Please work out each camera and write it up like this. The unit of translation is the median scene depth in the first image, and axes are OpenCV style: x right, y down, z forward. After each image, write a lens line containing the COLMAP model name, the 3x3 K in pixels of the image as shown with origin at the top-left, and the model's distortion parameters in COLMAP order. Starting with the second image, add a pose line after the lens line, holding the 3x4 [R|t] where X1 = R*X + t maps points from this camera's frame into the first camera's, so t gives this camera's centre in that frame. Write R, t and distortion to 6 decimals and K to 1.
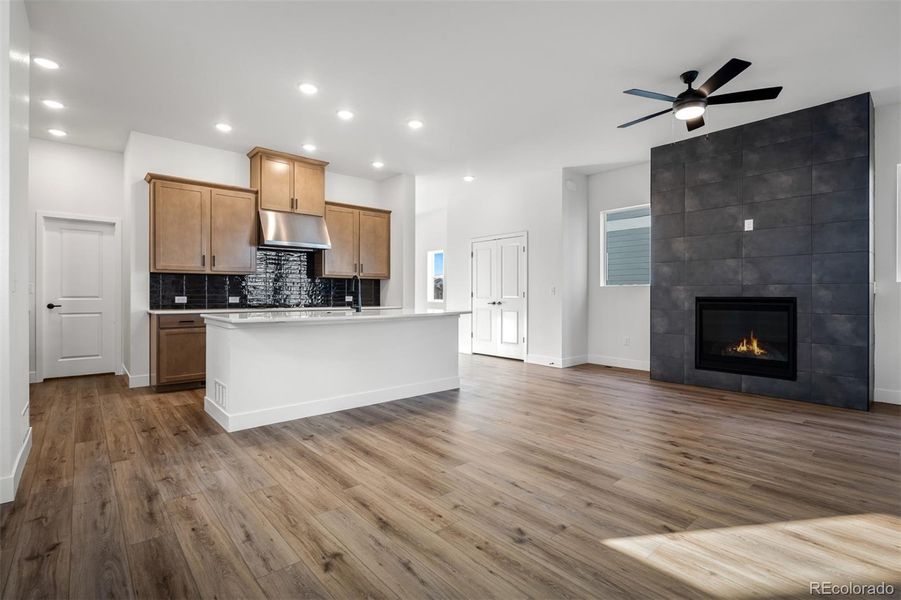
lens RADIAL K [[427.5, 0, 448.7], [0, 427.5, 296.3], [0, 0, 1]] dist [-0.002266, -0.000427]
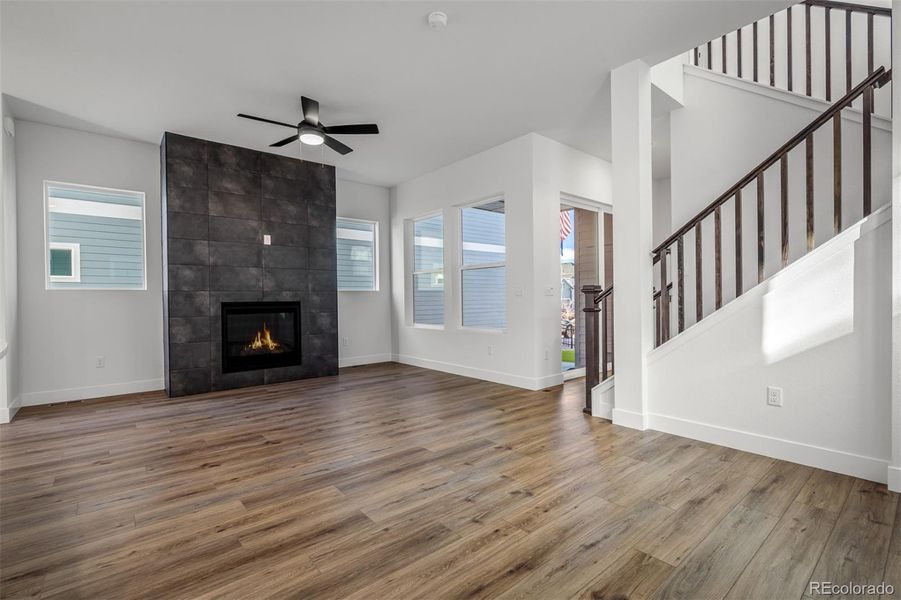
lens RADIAL K [[412.5, 0, 450.5], [0, 412.5, 300.0], [0, 0, 1]] dist [-0.001568, -0.000227]
pose [[0.014134, -0.005909, 0.999883, -0.431778], [0.013985, 0.999886, 0.005711, -0.001859], [-0.999802, 0.013903, 0.014215, 0.500990]]
